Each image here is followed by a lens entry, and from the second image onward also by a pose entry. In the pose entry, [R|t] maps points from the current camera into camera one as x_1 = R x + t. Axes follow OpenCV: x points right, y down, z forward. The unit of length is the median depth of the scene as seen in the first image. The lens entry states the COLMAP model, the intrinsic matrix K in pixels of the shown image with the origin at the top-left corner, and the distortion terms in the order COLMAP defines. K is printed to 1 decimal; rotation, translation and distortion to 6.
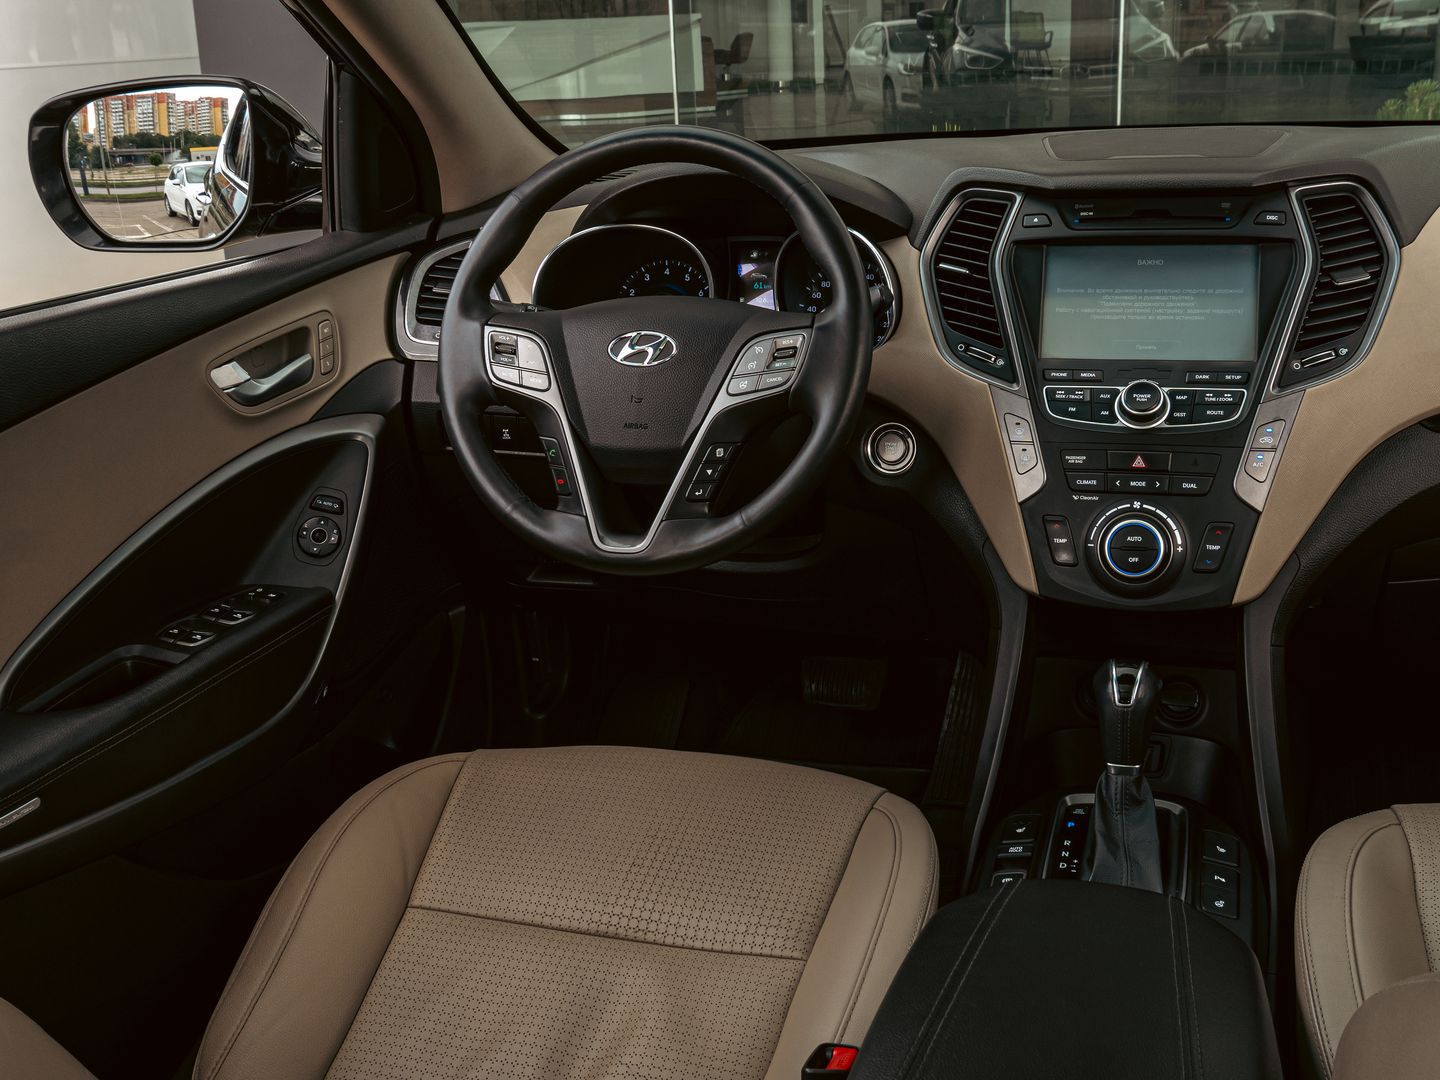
lens RADIAL K [[1556.2, 0, 720.0], [0, 1556.2, 540.0], [0, 0, 1]] dist [-0.057456, 0.039559]
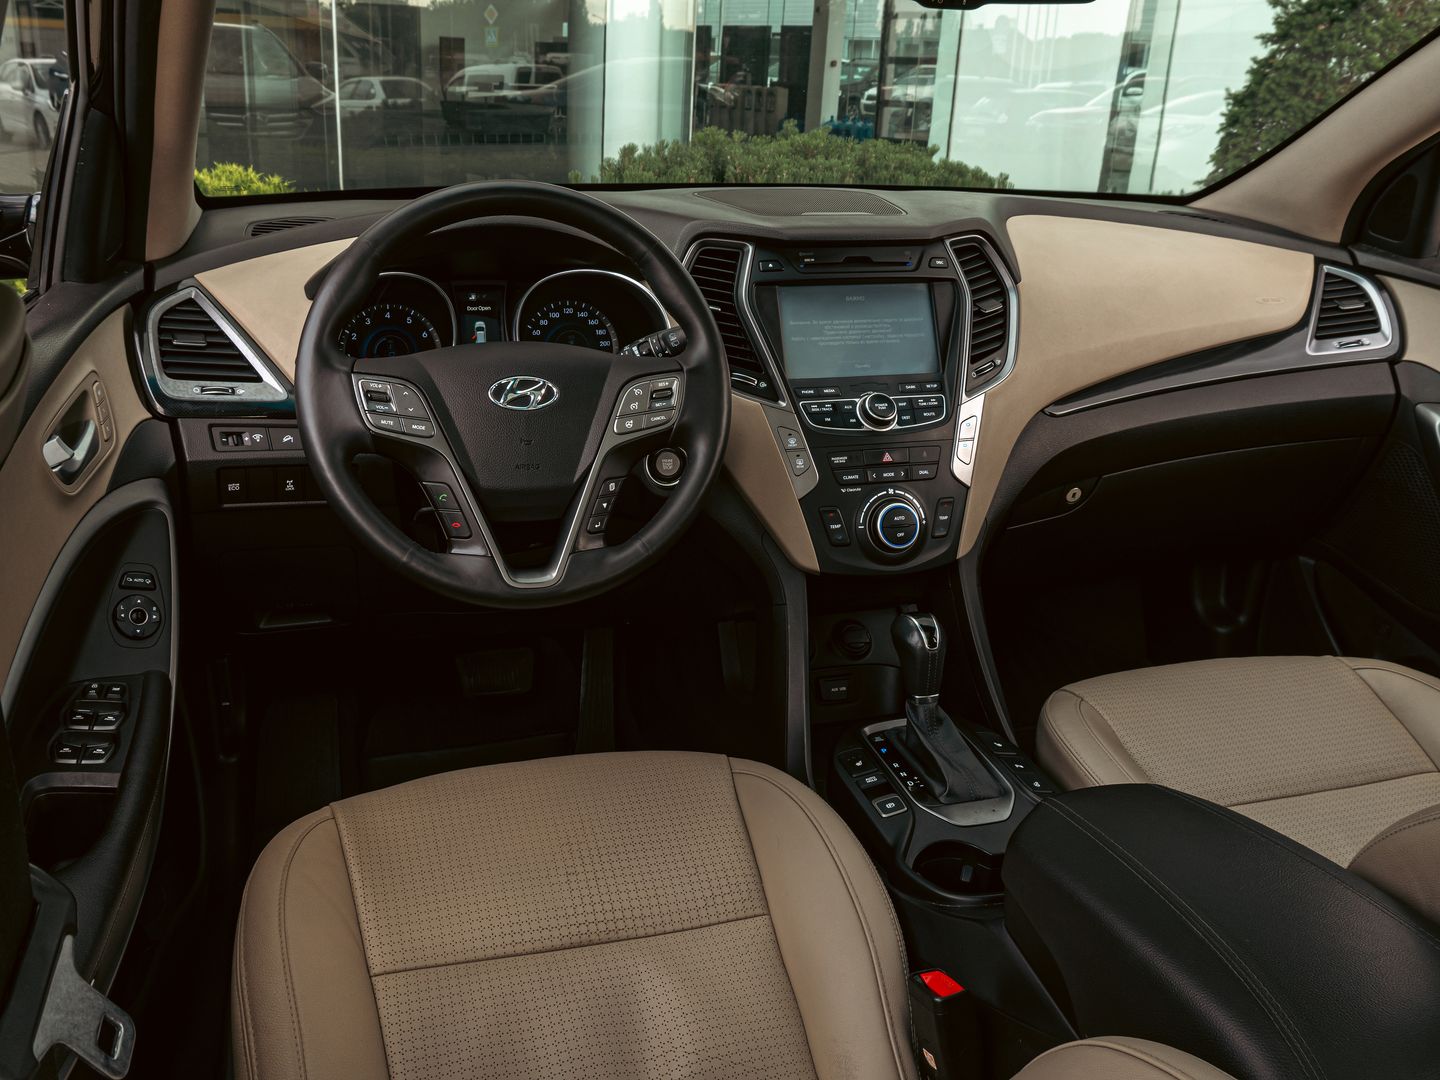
lens RADIAL K [[1270.8, 0, 720.0], [0, 1270.8, 540.0], [0, 0, 1]] dist [-0.037064, -0.002440]
pose [[0.827962, -0.124990, 0.546677, -0.414176], [0.111378, 0.992076, 0.058138, -0.058205], [-0.549612, 0.012751, 0.835323, 0.205540]]
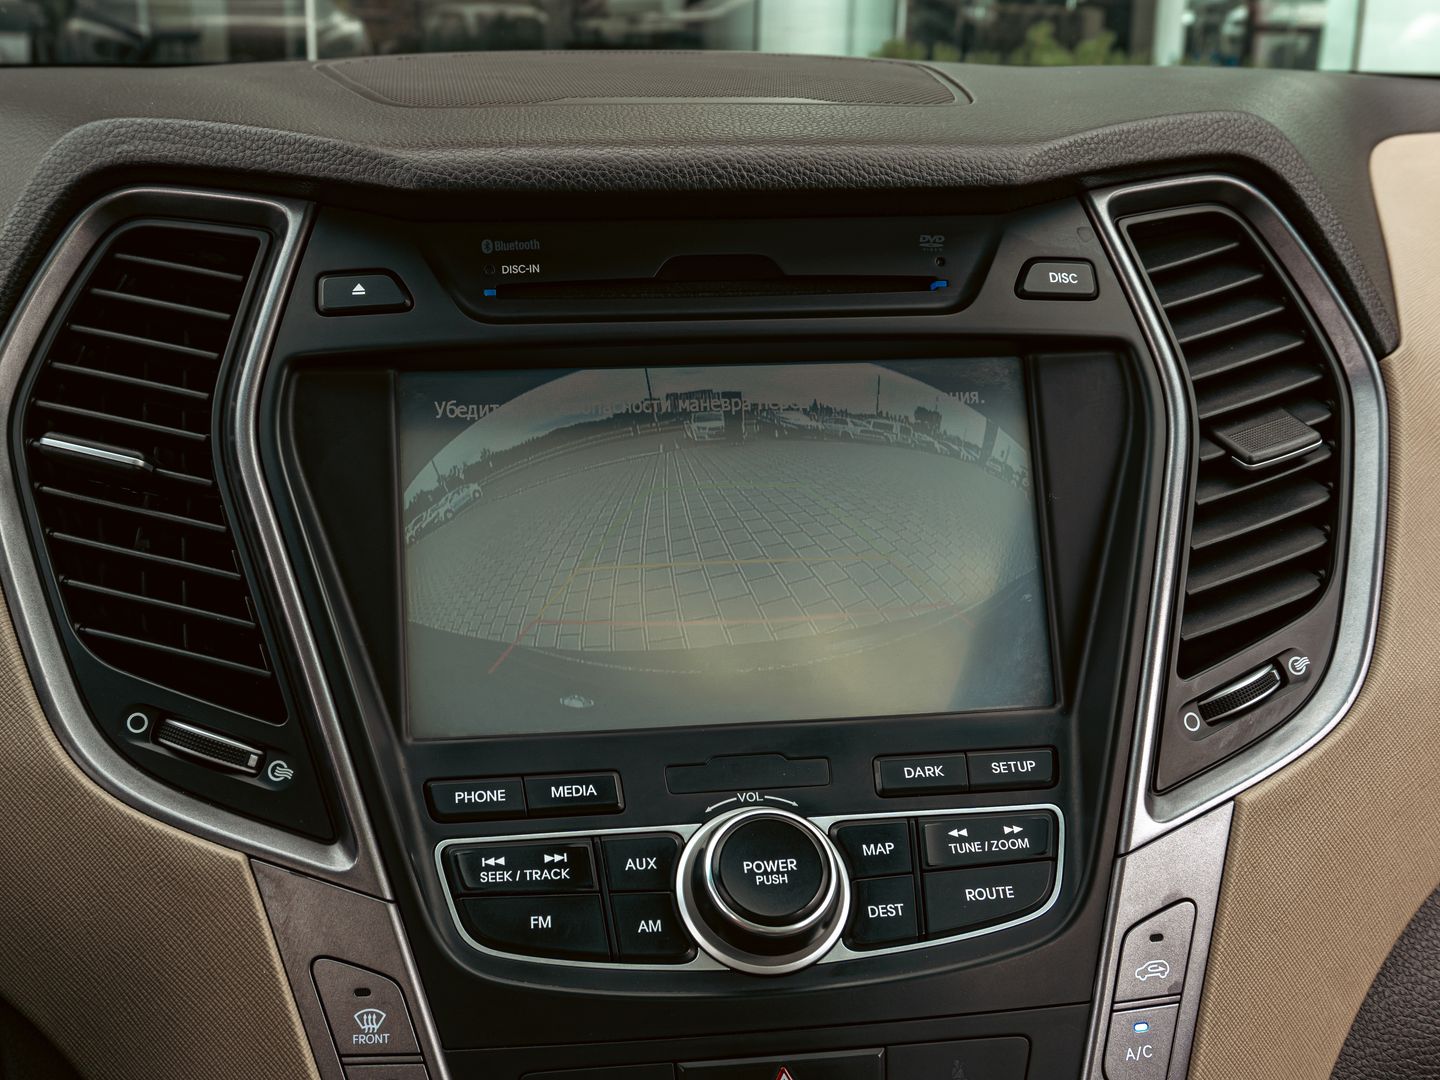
lens RADIAL K [[1961.5, 0, 720.0], [0, 1961.5, 540.0], [0, 0, 1]] dist [0.018677, 0.015653]
pose [[0.898692, -0.062176, 0.434151, 0.099975], [0.088781, 0.995197, -0.041253, -0.140318], [-0.429501, 0.075618, 0.899895, 0.648272]]
